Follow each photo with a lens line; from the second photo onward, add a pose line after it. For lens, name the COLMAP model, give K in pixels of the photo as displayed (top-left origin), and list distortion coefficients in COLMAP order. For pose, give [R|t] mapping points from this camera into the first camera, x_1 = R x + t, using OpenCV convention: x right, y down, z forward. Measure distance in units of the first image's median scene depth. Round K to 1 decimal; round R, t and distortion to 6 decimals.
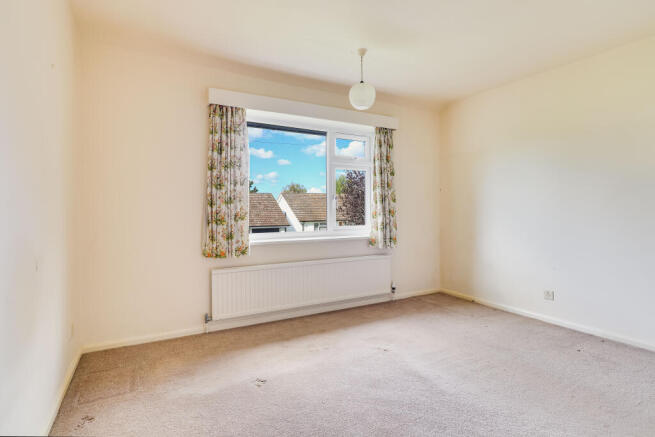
lens RADIAL K [[327.5, 0, 327.5], [0, 327.5, 218.5], [0, 0, 1]] dist [0.026055, 0.000013]
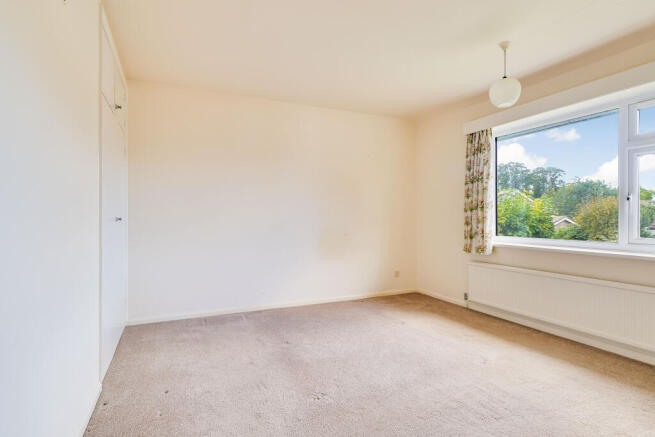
lens RADIAL K [[335.5, 0, 327.5], [0, 335.5, 218.5], [0, 0, 1]] dist [0.000208, 0.000085]
pose [[-0.074996, 0.010249, -0.997131, 0.934957], [-0.021214, 0.999704, 0.011871, -0.014703], [0.996958, 0.022044, -0.074757, 0.492859]]
